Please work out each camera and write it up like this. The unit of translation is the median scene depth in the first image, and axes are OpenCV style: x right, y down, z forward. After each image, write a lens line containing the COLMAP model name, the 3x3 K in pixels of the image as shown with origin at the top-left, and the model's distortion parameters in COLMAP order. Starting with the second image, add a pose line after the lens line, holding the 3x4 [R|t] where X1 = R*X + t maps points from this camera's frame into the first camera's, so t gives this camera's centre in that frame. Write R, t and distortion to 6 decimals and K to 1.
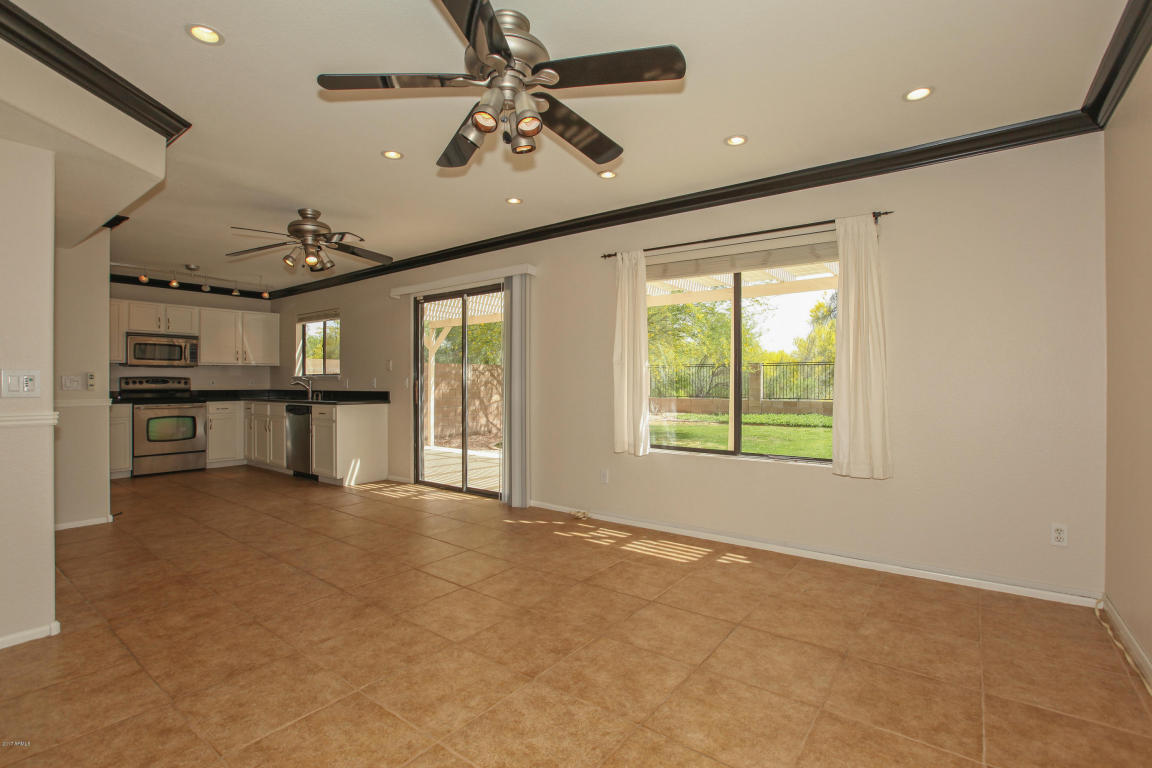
lens RADIAL K [[535.9, 0, 568.7], [0, 535.9, 382.6], [0, 0, 1]] dist [-0.068101, 0.029803]
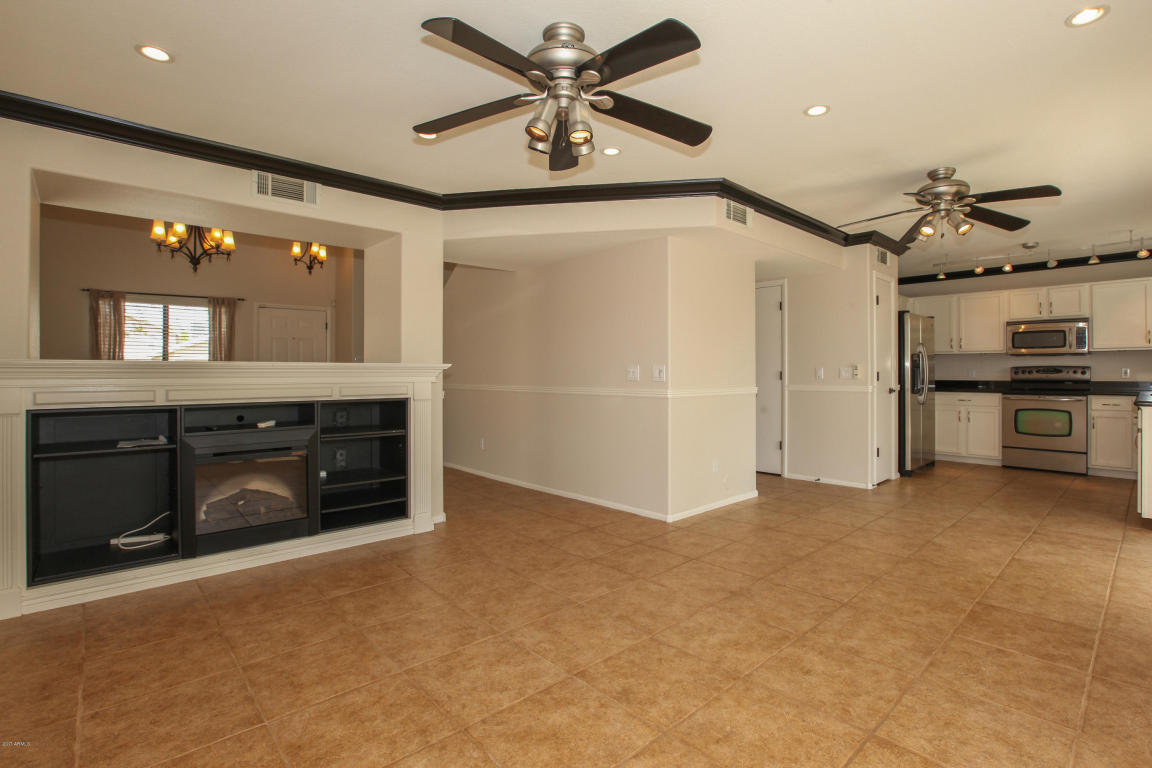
lens RADIAL K [[542.2, 0, 590.8], [0, 542.2, 375.2], [0, 0, 1]] dist [-0.062825, 0.021606]
pose [[-0.165137, 0.005285, -0.986256, 0.439941], [0.000839, 0.999986, 0.005218, -0.000902], [0.986270, 0.000034, -0.165140, 0.582698]]
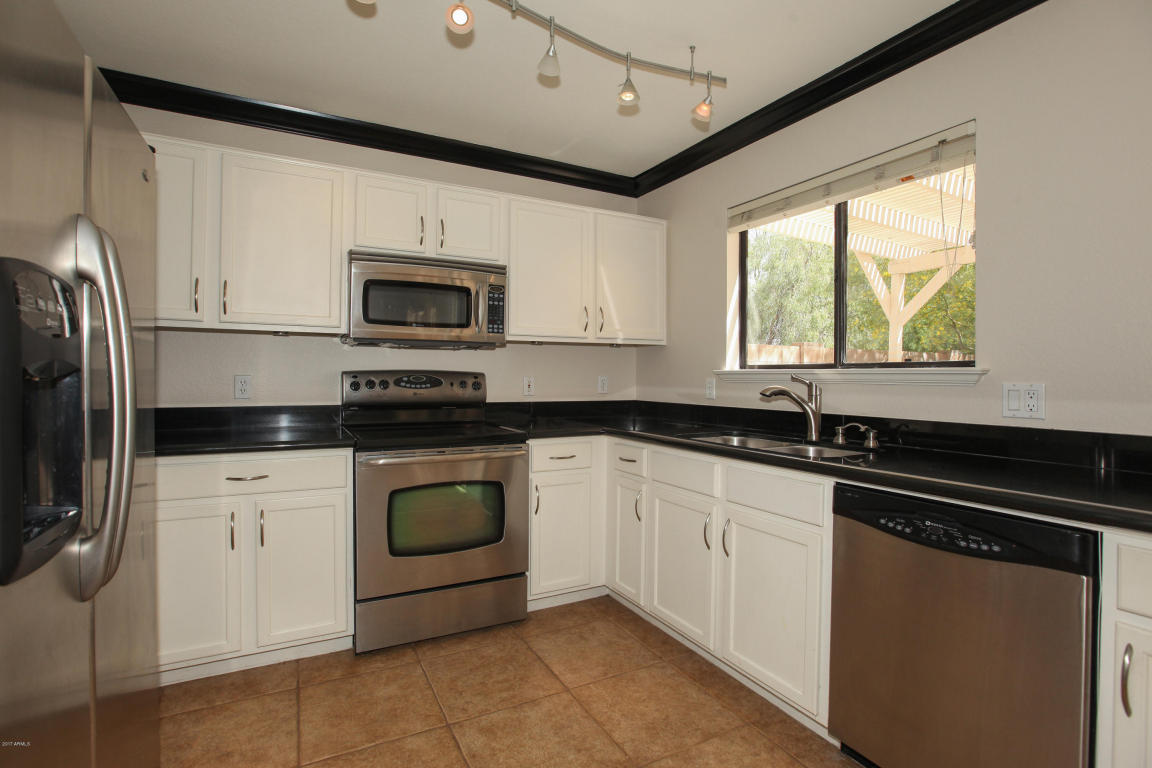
lens RADIAL K [[535.9, 0, 568.7], [0, 535.9, 382.6], [0, 0, 1]] dist [-0.068101, 0.029803]
pose [[0.914432, 0.014199, -0.404491, -0.863381], [-0.009754, 0.999867, 0.013048, -0.013878], [0.404622, -0.007985, 0.914449, 1.115258]]
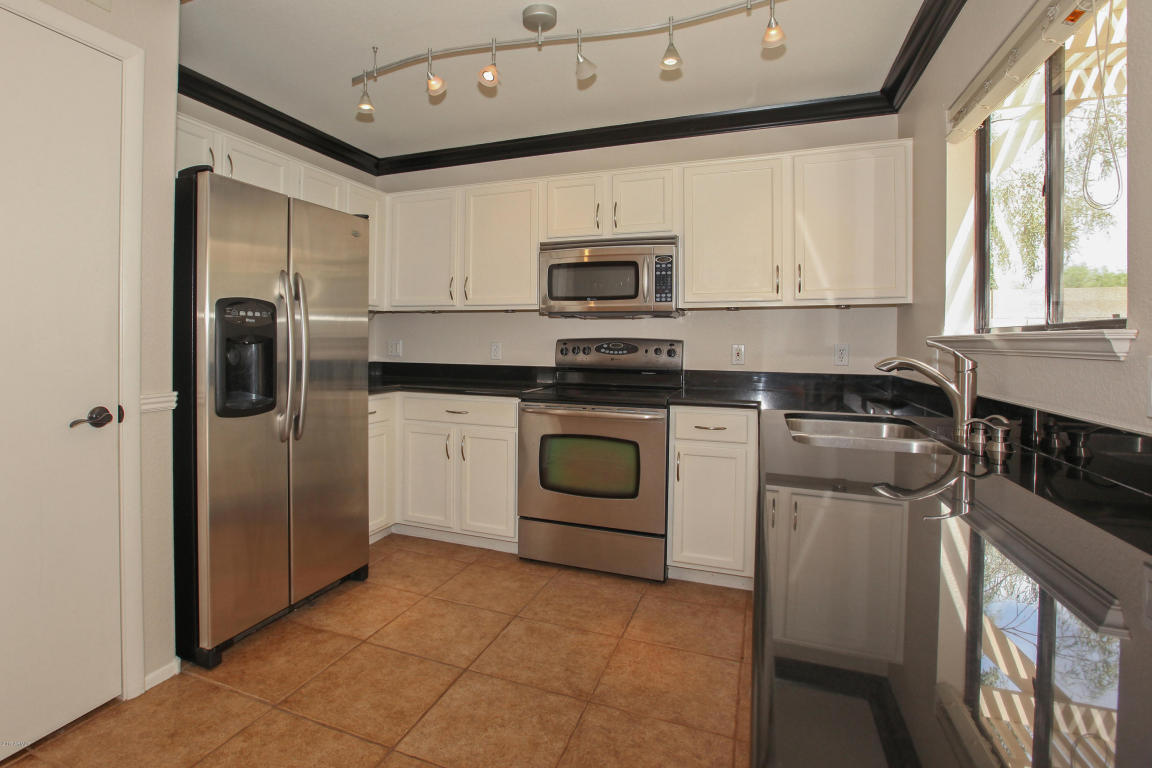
lens RADIAL K [[596.8, 0, 512.3], [0, 596.8, 347.0], [0, 0, 1]] dist [-0.003852, 0.000135]
pose [[0.250897, 0.015683, -0.967887, -0.516412], [-0.009606, 0.999860, 0.013711, -0.016409], [0.967966, 0.005858, 0.251013, 1.306481]]
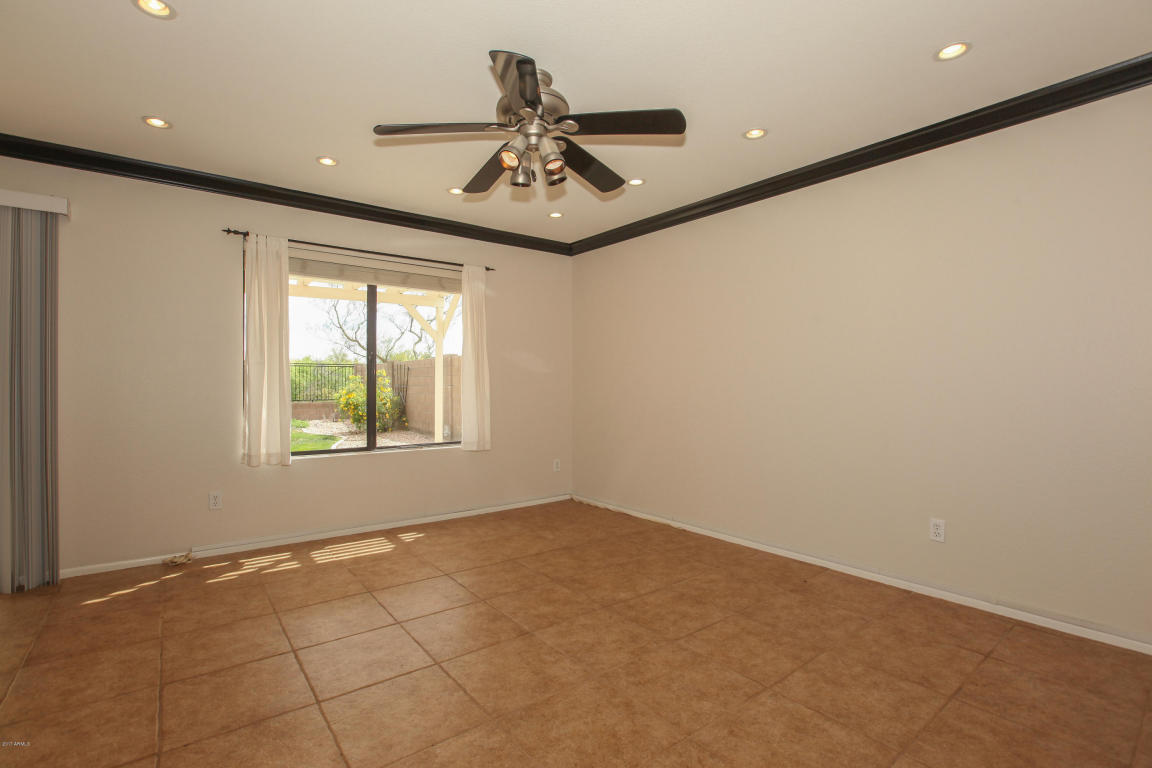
lens RADIAL K [[535.9, 0, 568.7], [0, 535.9, 382.6], [0, 0, 1]] dist [-0.068101, 0.029803]
pose [[0.254759, 0.000661, 0.967004, -0.586372], [0.002359, 0.999996, -0.001305, -0.001732], [-0.967002, 0.002614, 0.254756, 0.295723]]
